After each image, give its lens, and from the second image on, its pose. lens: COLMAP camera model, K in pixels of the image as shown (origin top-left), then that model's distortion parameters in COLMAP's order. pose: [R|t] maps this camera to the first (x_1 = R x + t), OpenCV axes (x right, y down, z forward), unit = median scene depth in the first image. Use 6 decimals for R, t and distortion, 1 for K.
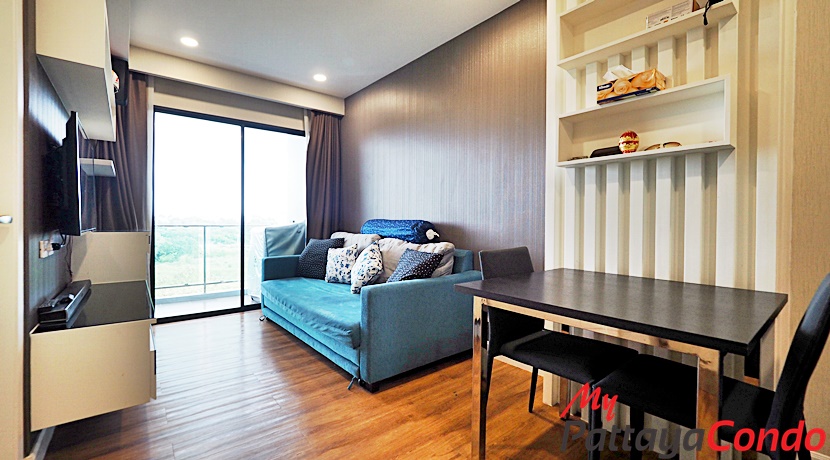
lens RADIAL K [[346.7, 0, 404.0], [0, 346.7, 228.5], [0, 0, 1]] dist [-0.001381, -0.000323]
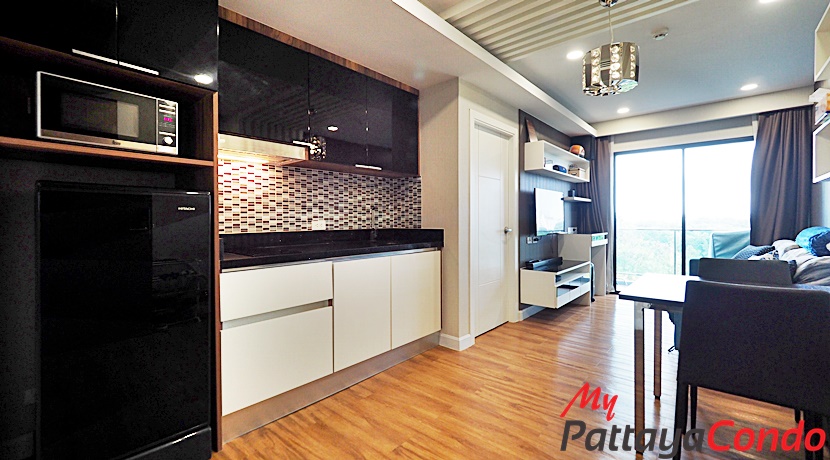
lens RADIAL K [[348.9, 0, 413.2], [0, 348.9, 226.9], [0, 0, 1]] dist [0.000099, 0.000146]
pose [[0.181930, 0.011871, -0.983240, 0.566615], [-0.009957, 0.999898, 0.010229, -0.025178], [0.983261, 0.007929, 0.182030, -0.147128]]
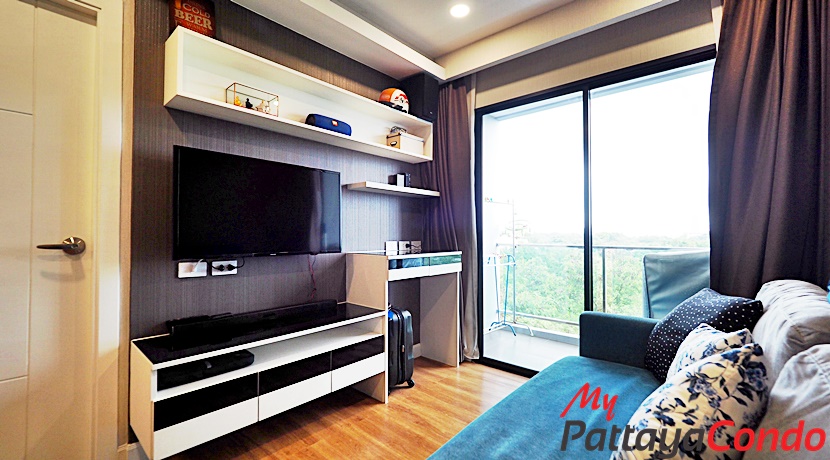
lens RADIAL K [[346.7, 0, 404.0], [0, 346.7, 228.5], [0, 0, 1]] dist [-0.001381, -0.000323]
pose [[0.156268, -0.017328, -0.987563, 0.091880], [-0.020944, 0.999563, -0.020853, -0.027595], [0.987493, 0.023942, 0.155836, 0.593047]]
